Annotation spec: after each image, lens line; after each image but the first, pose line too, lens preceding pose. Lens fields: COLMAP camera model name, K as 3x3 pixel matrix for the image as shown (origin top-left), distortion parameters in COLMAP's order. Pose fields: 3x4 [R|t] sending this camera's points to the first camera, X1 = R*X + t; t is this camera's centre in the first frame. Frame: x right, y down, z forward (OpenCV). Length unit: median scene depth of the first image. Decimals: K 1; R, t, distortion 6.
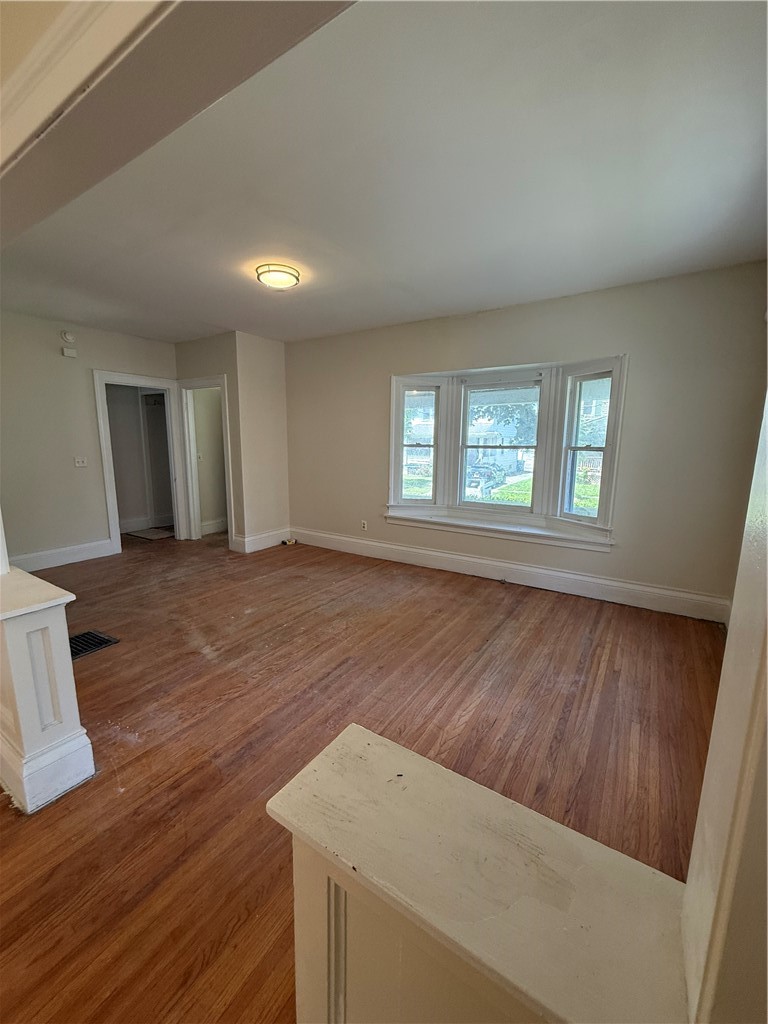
lens RADIAL K [[410.0, 0, 384.9], [0, 410.0, 511.2], [0, 0, 1]] dist [-0.001974, 0.000021]
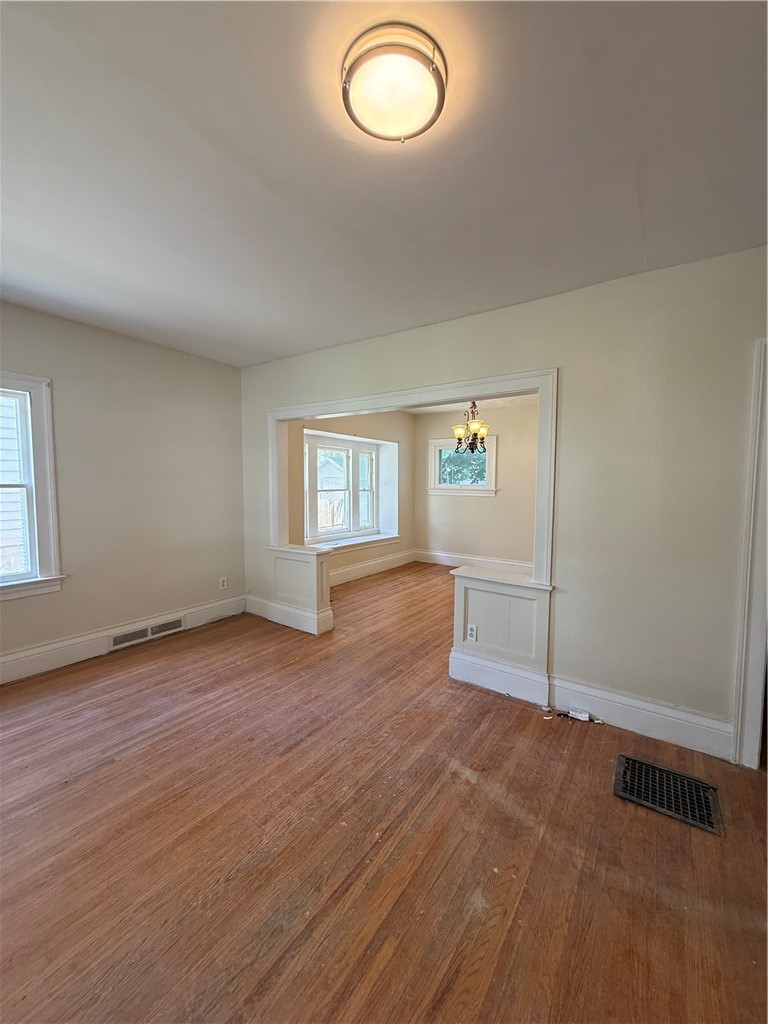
lens RADIAL K [[410.0, 0, 385.7], [0, 410.0, 510.3], [0, 0, 1]] dist [-0.001974, 0.000021]
pose [[-0.999232, -0.022800, 0.031863, -0.320184], [-0.014717, 0.972106, 0.234081, -0.317049], [-0.036311, 0.233433, -0.971695, 1.734802]]
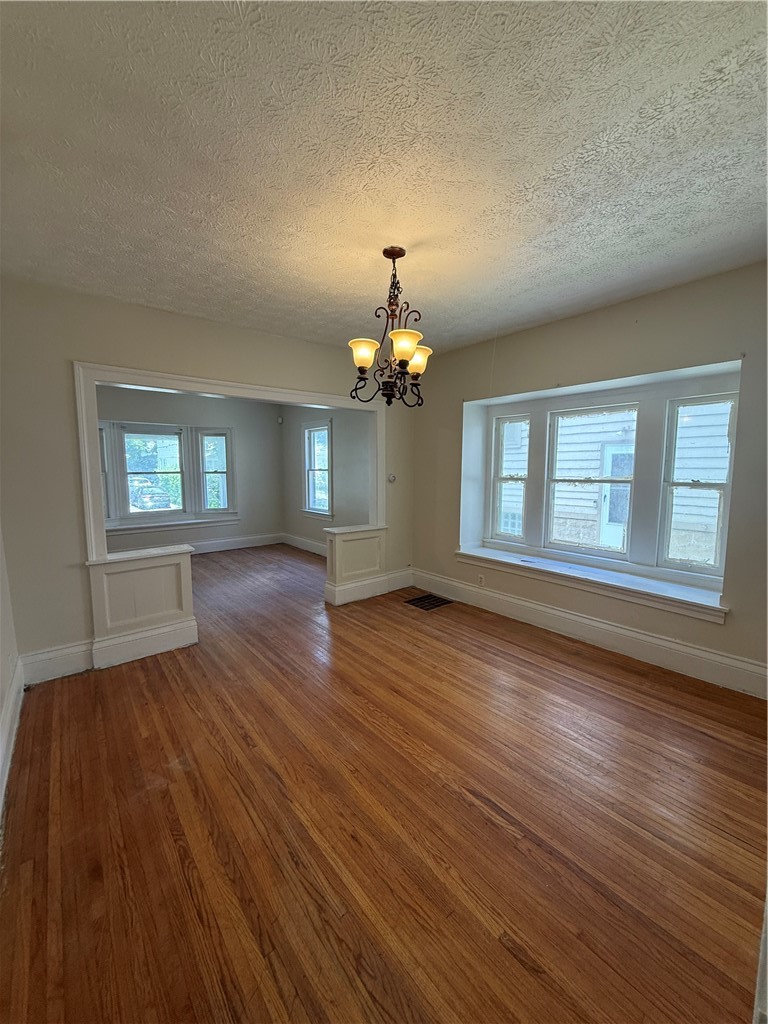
lens RADIAL K [[410.0, 0, 386.2], [0, 410.0, 513.1], [0, 0, 1]] dist [-0.001974, 0.000021]
pose [[0.311904, -0.117562, 0.942812, -1.543362], [0.162978, 0.984227, 0.068809, 0.040452], [-0.936031, 0.132195, 0.326145, -0.463124]]
